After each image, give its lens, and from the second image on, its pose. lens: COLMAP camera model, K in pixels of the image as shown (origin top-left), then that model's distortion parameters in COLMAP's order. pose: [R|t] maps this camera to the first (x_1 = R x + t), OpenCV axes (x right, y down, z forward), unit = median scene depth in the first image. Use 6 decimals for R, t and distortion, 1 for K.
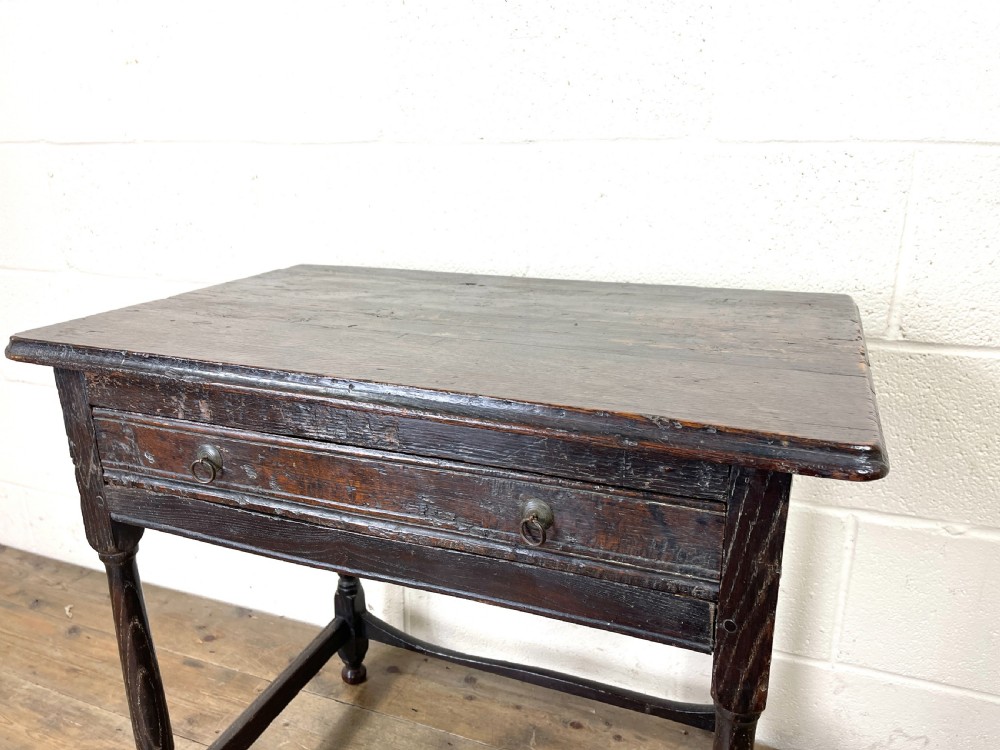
lens RADIAL K [[757.8, 0, 494.9], [0, 757.8, 374.0], [0, 0, 1]] dist [0.075199, -0.103890]
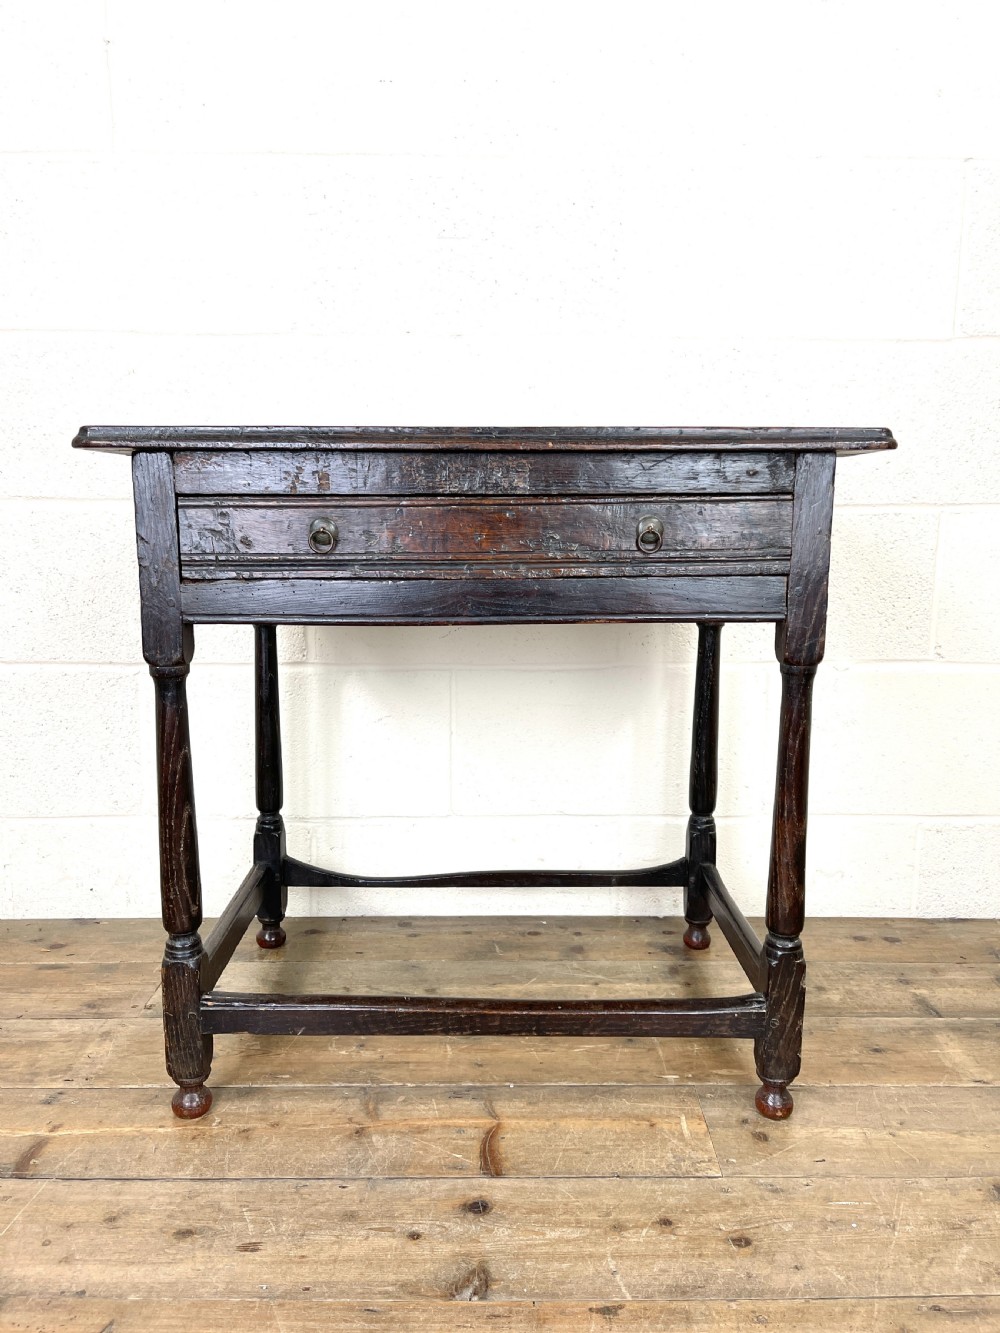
lens RADIAL K [[1010.1, 0, 503.9], [0, 1010.1, 664.0], [0, 0, 1]] dist [0.075199, -0.103890]
pose [[0.924467, -0.047470, 0.378295, -0.422916], [0.102901, 0.986463, -0.127681, 0.307721], [-0.367113, 0.156963, 0.916837, -0.218522]]
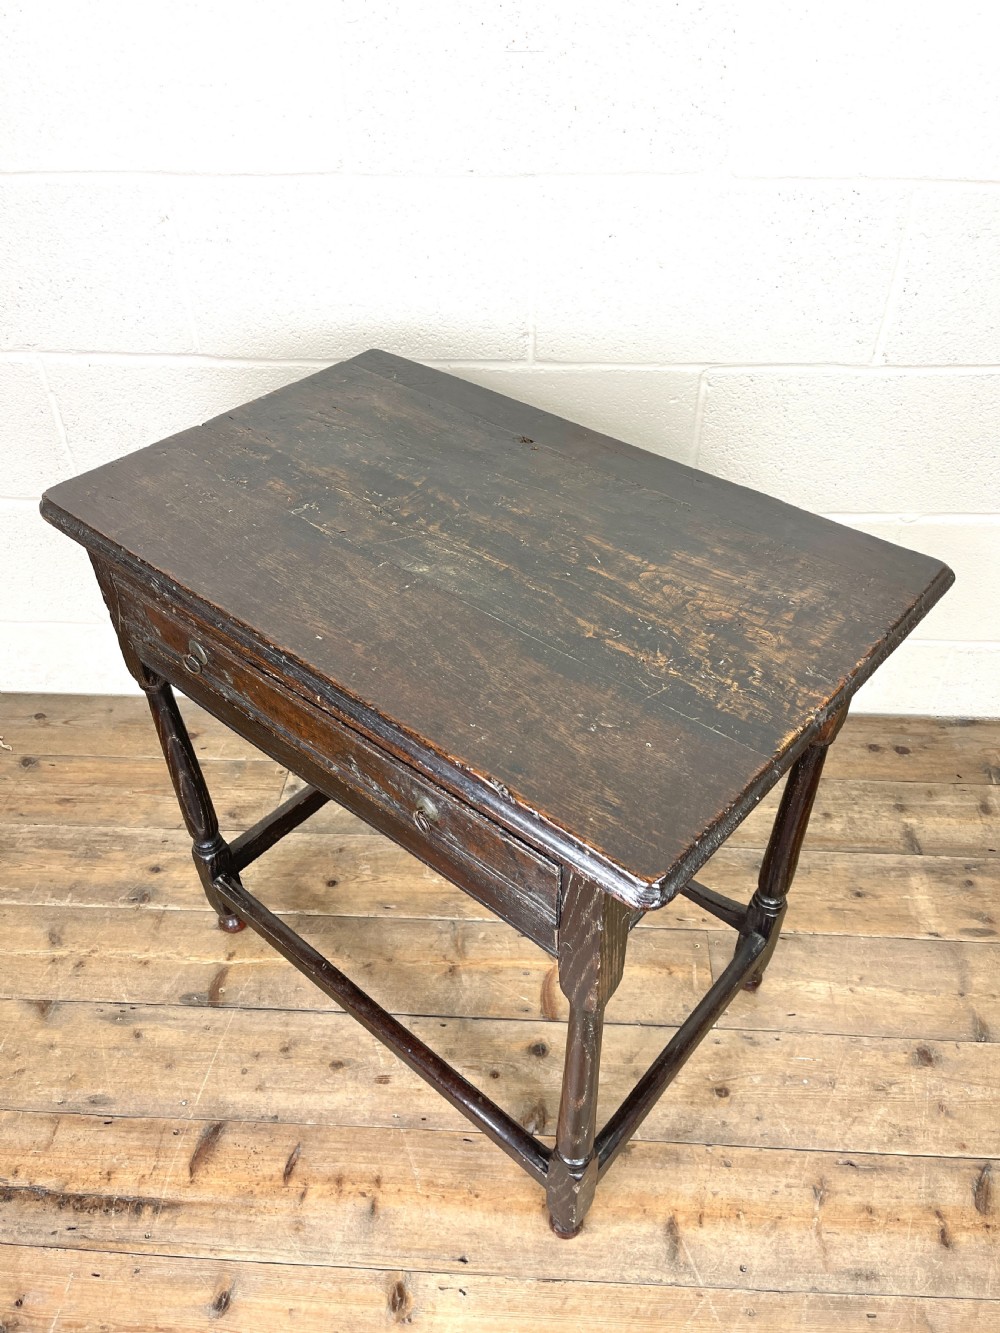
lens RADIAL K [[1010.1, 0, 505.6], [0, 1010.1, 668.4], [0, 0, 1]] dist [0.075199, -0.103890]
pose [[0.945270, -0.211868, 0.248146, -0.382574], [0.098155, 0.909925, 0.402992, -0.251559], [-0.311175, -0.356579, 0.880921, -0.245187]]
